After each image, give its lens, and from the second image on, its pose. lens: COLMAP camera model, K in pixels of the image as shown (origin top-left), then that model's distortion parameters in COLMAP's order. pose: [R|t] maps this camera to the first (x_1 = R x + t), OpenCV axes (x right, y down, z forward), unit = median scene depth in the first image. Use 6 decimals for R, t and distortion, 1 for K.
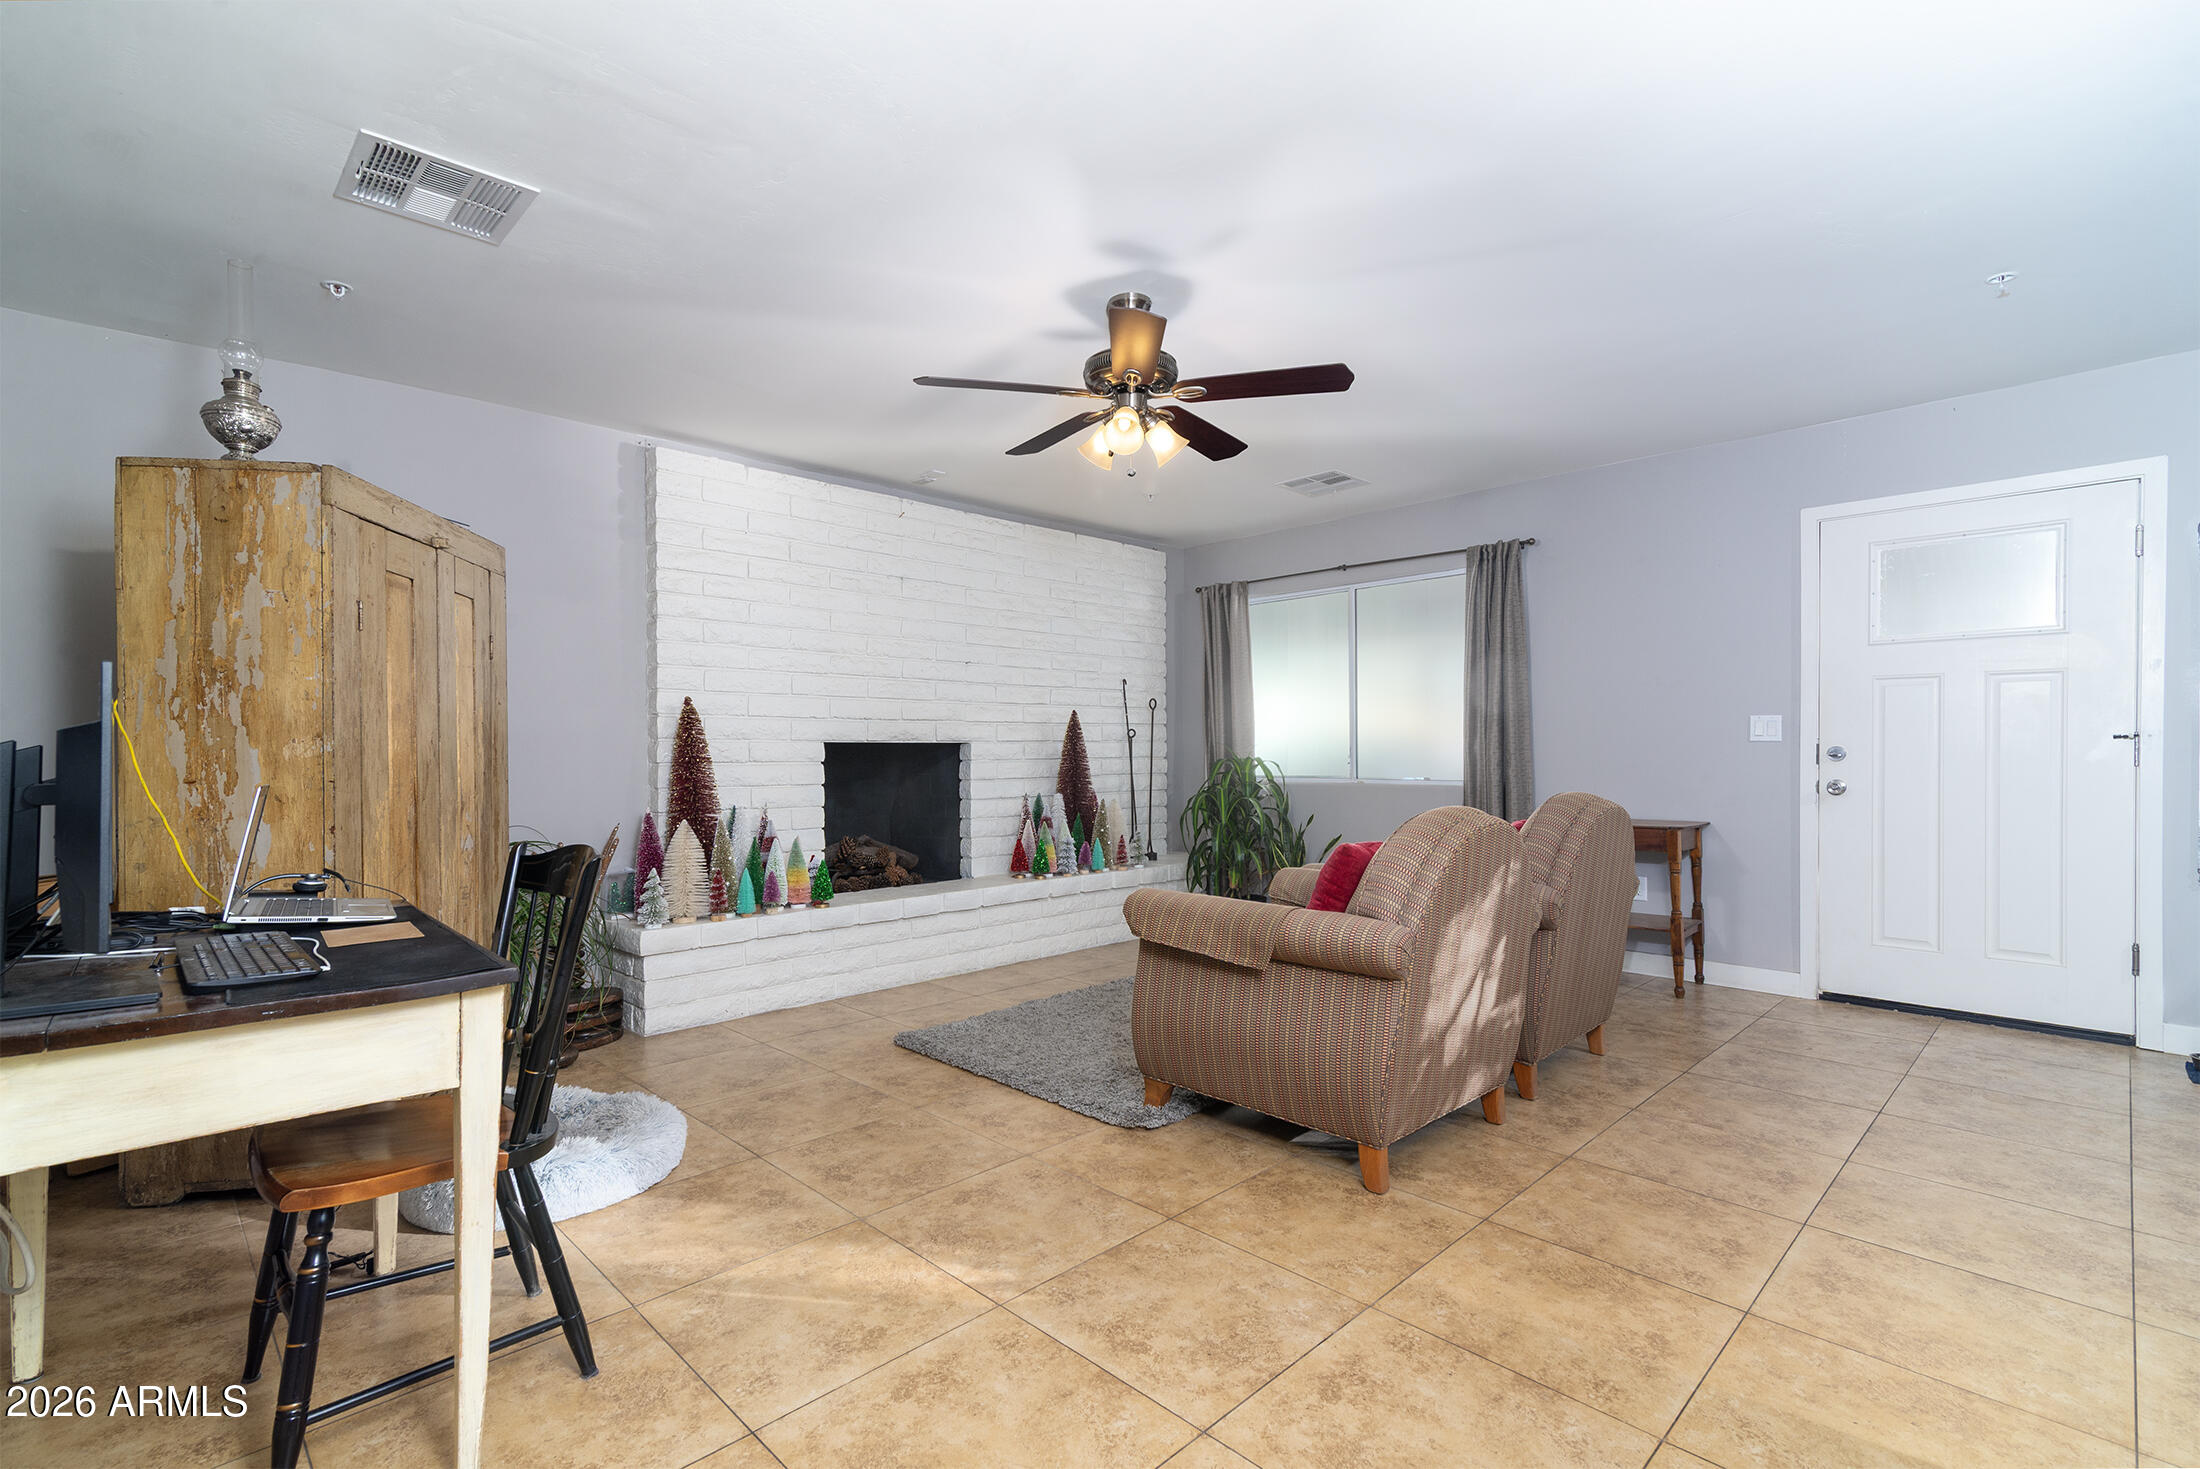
lens RADIAL K [[1001.2, 0, 1085.5], [0, 1001.2, 749.6], [0, 0, 1]] dist [0.013498, -0.000360]
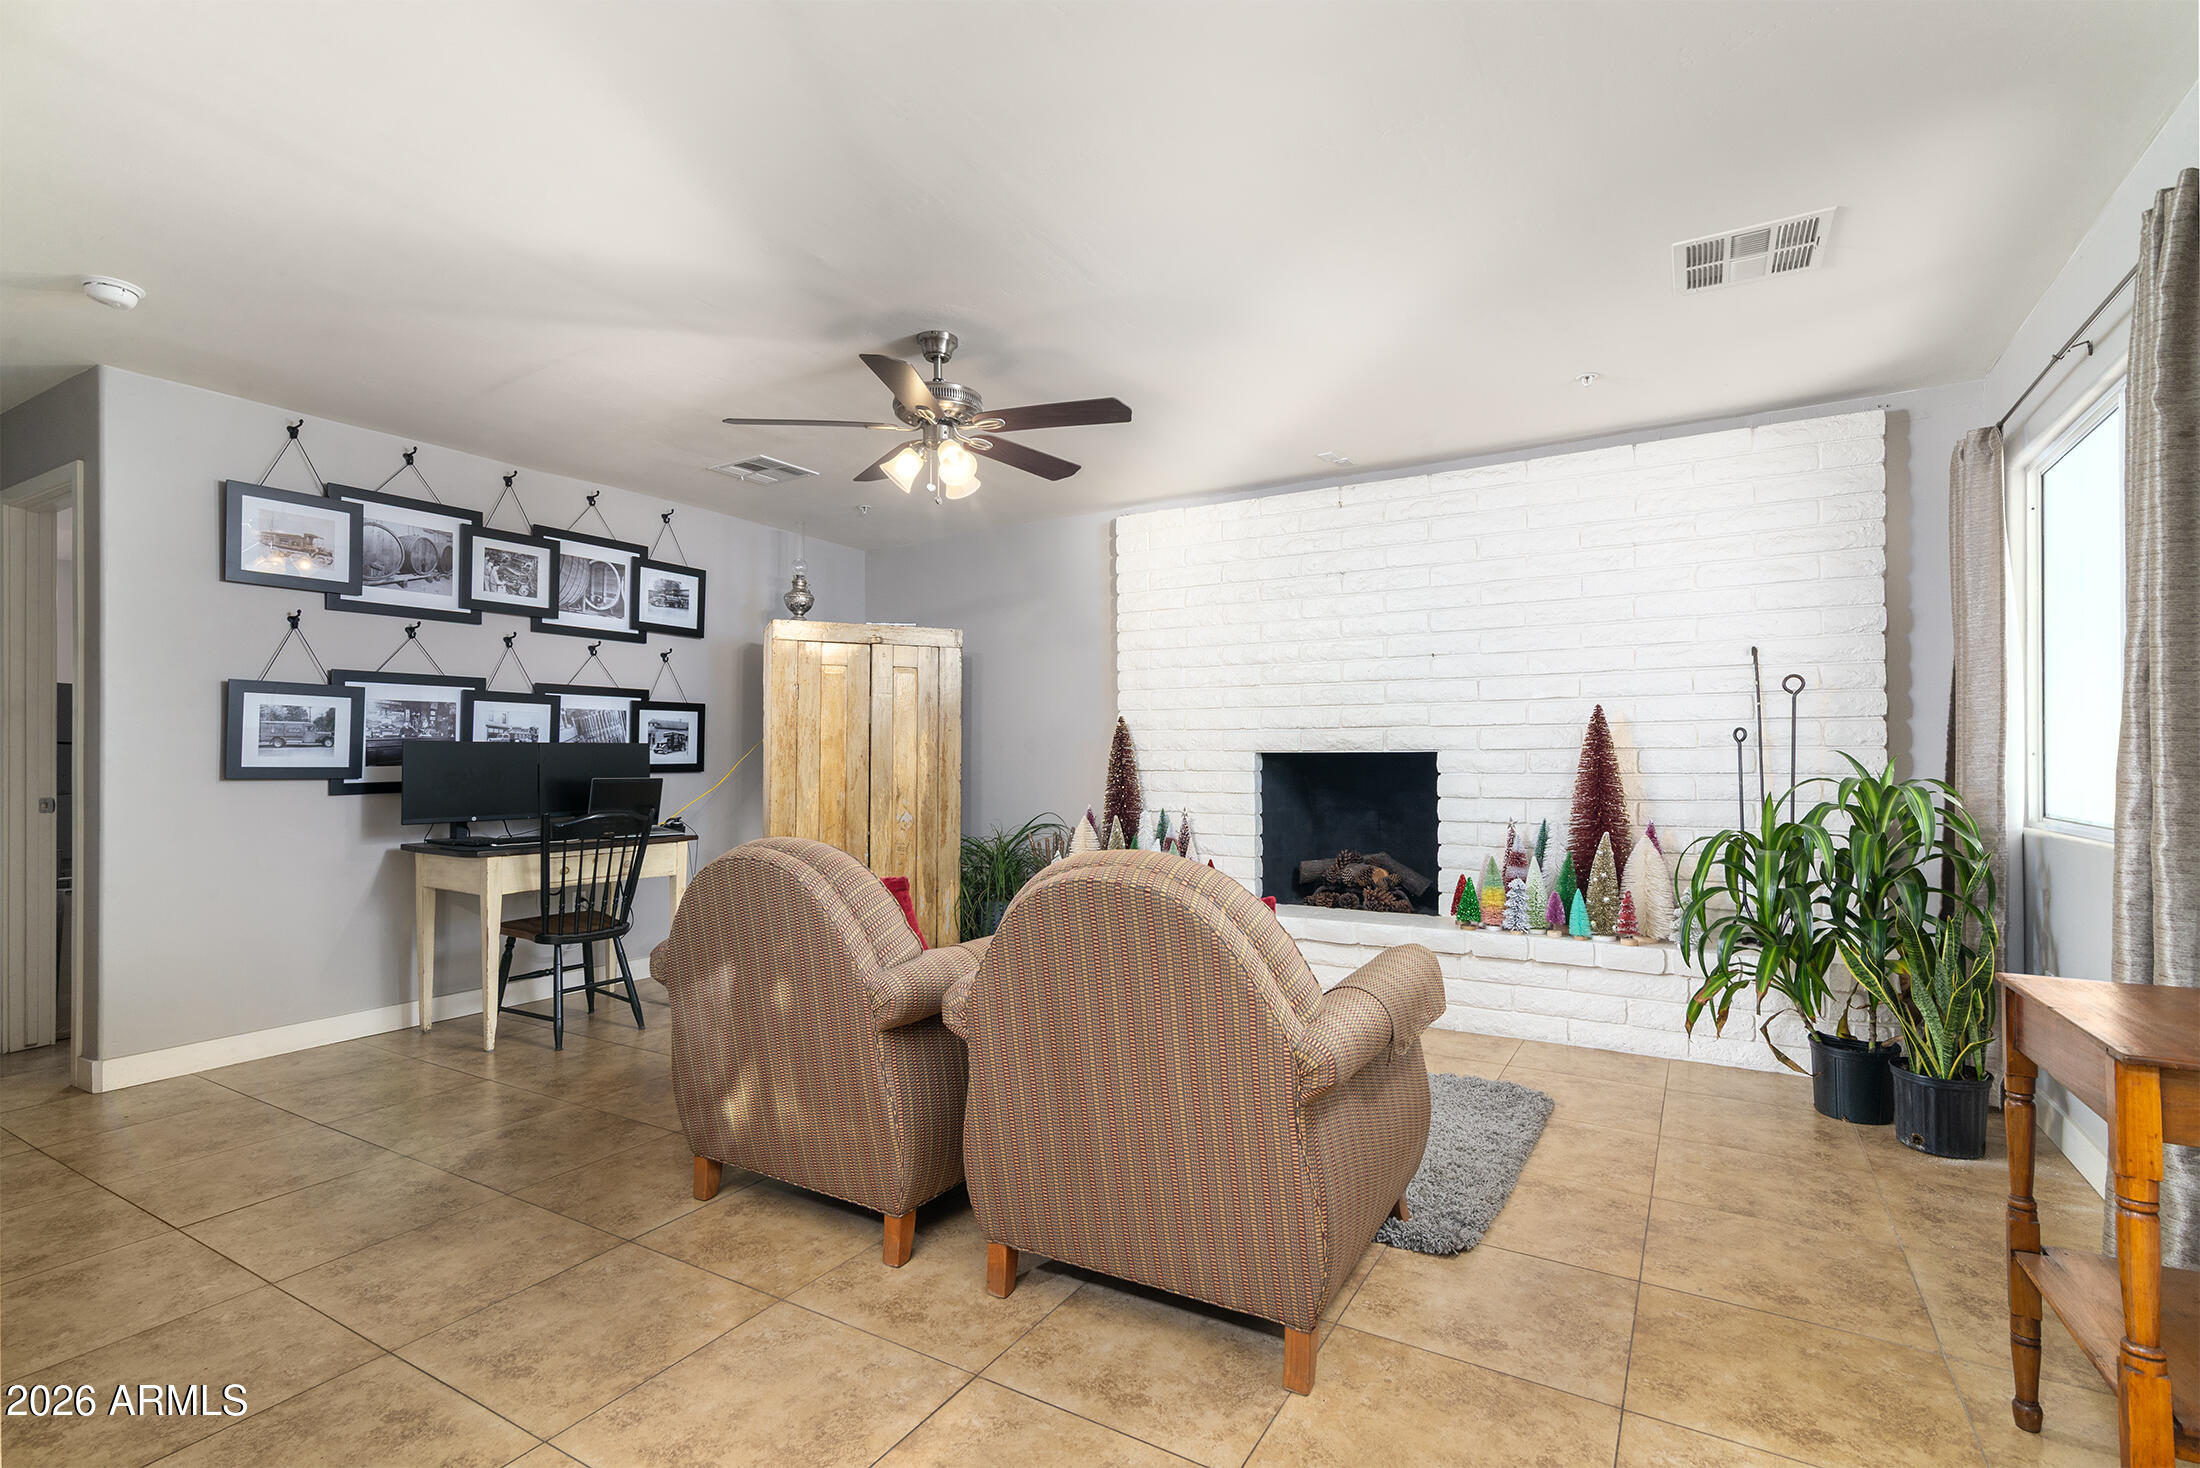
lens RADIAL K [[1034.5, 0, 1071.7], [0, 1034.5, 740.1], [0, 0, 1]] dist [0.003378, 0.000248]
pose [[0.249142, -0.006584, -0.968444, 0.715560], [0.005921, 0.999969, -0.005275, -0.015095], [0.968449, -0.004420, 0.249174, 0.550688]]
